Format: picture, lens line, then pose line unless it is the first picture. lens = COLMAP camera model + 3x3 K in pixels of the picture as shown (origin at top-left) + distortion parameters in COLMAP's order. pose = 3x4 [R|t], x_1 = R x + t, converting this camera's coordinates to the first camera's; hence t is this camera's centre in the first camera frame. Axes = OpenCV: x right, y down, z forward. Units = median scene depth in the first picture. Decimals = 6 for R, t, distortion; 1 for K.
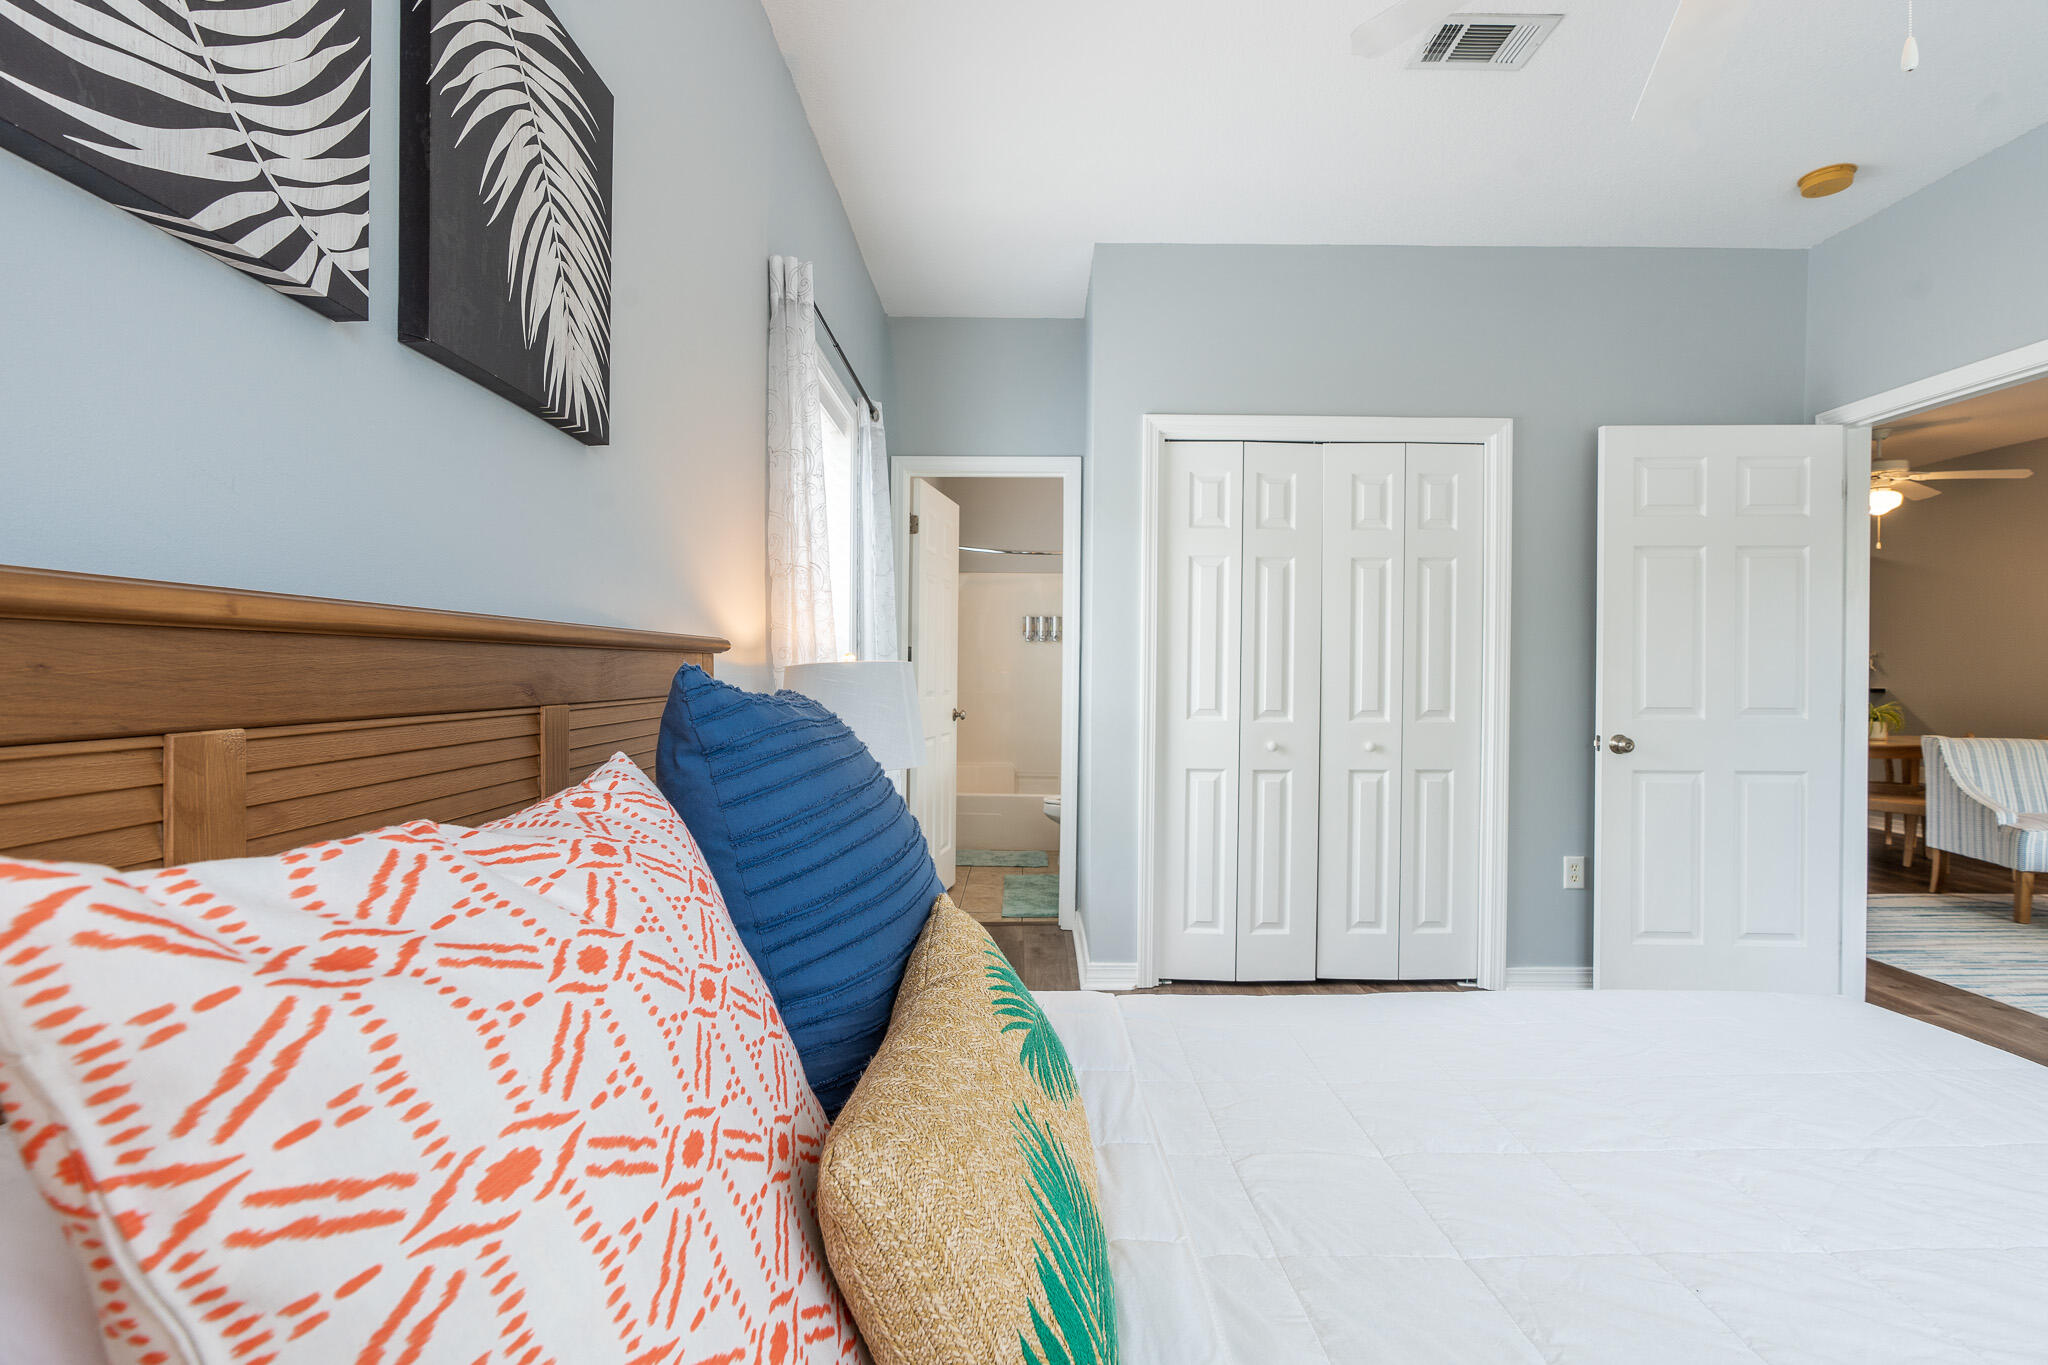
lens RADIAL K [[918.6, 0, 1028.6], [0, 918.6, 674.0], [0, 0, 1]] dist [-0.013207, 0.005103]
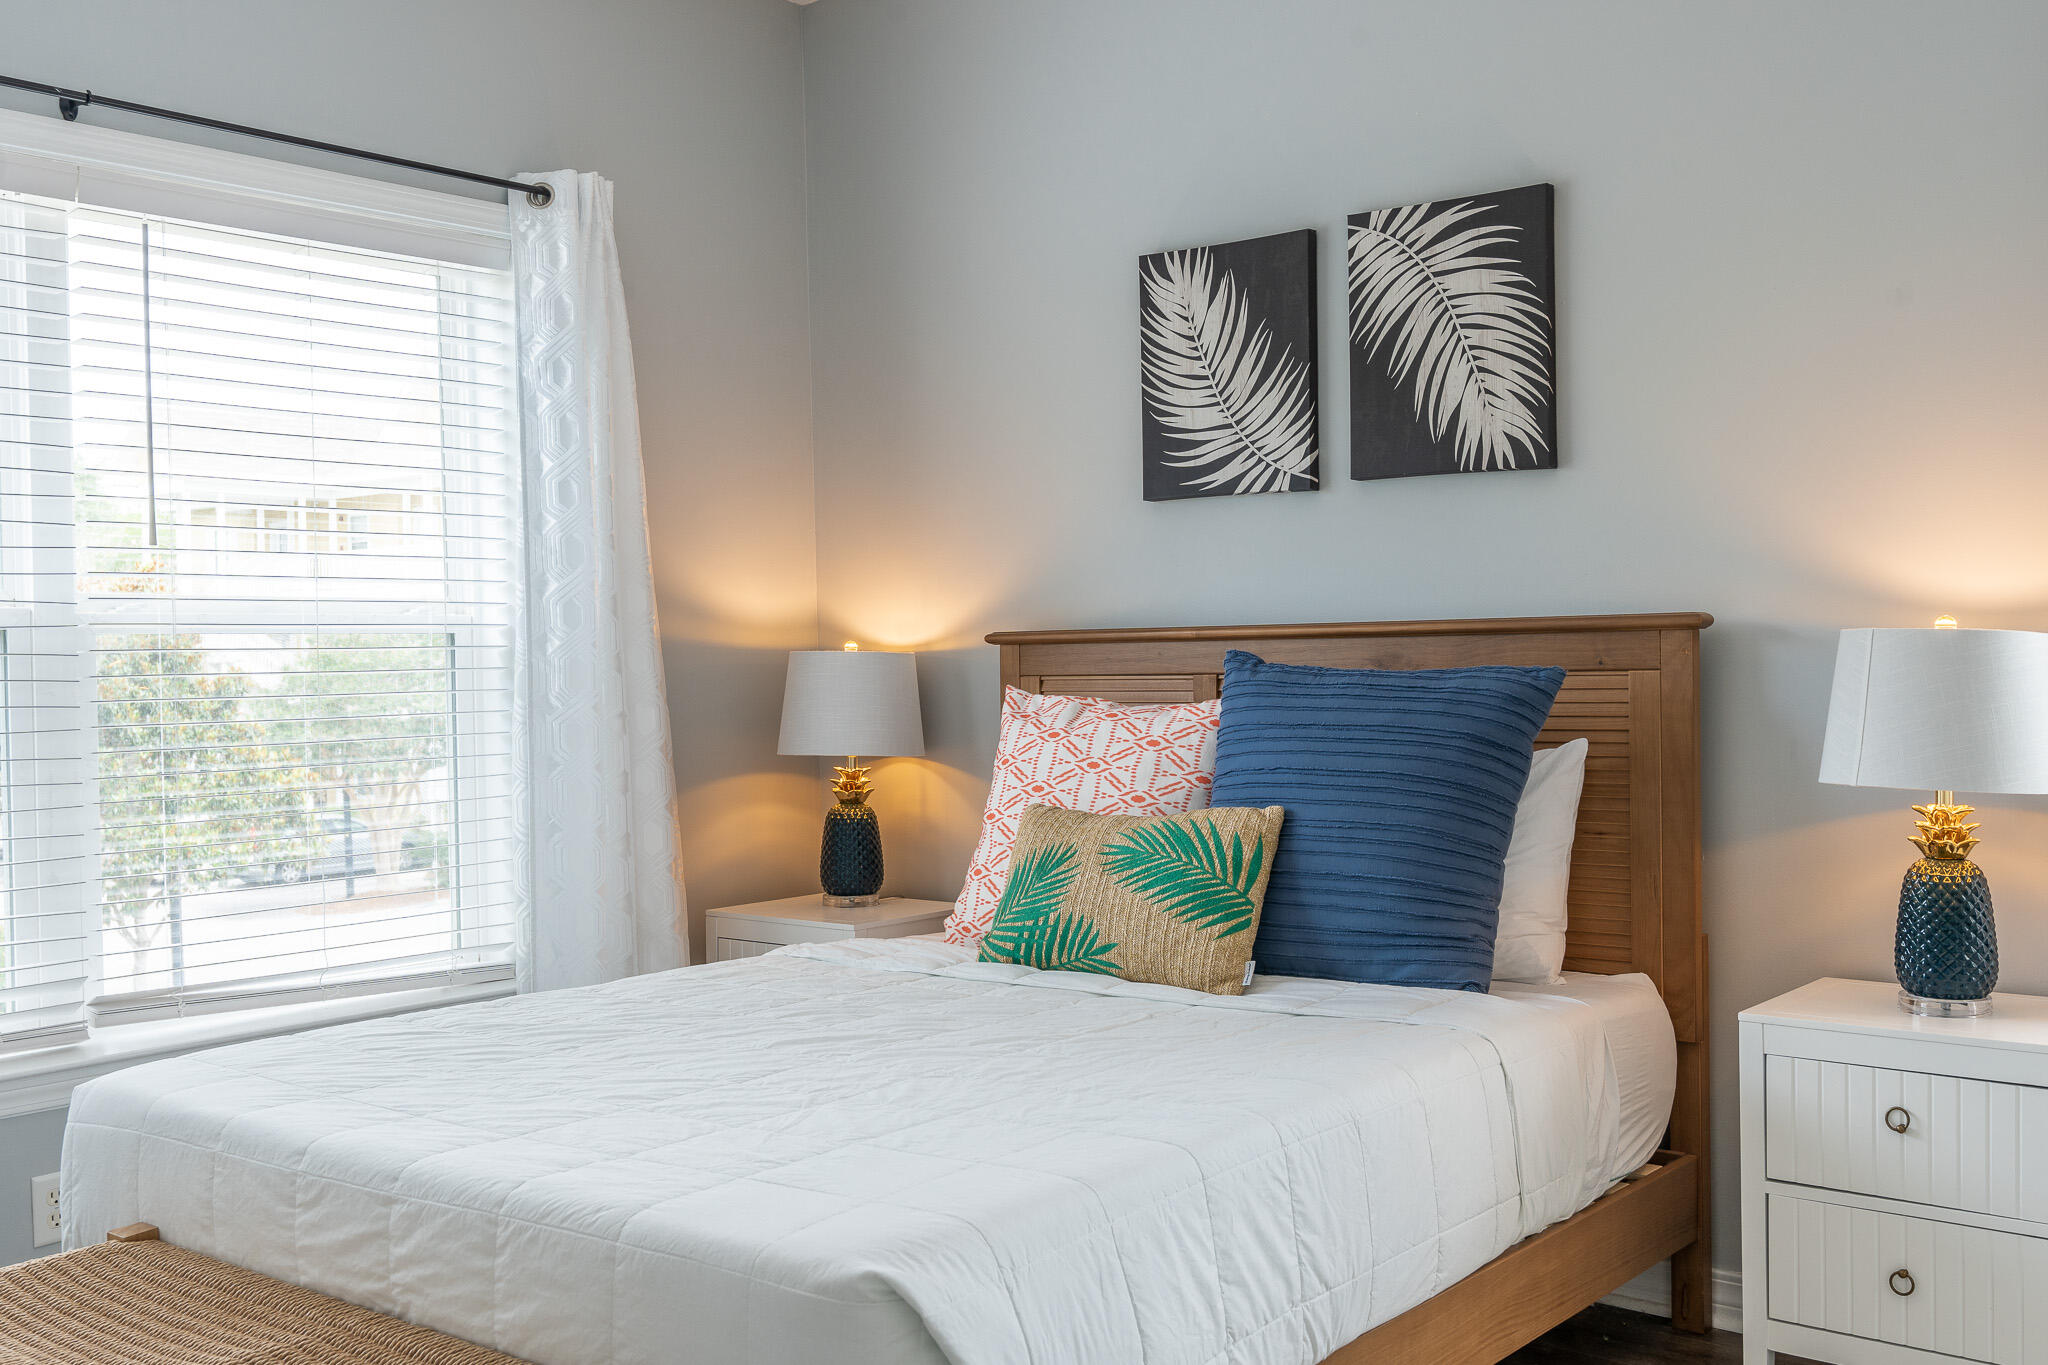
lens RADIAL K [[1987.2, 0, 1026.9], [0, 1987.2, 678.9], [0, 0, 1]] dist [0.010301, 0.000000]
pose [[-0.636659, 0.007566, -0.771108, 3.819219], [0.006607, 0.999969, 0.004356, 0.037518], [0.771117, -0.002322, -0.636689, 4.003176]]
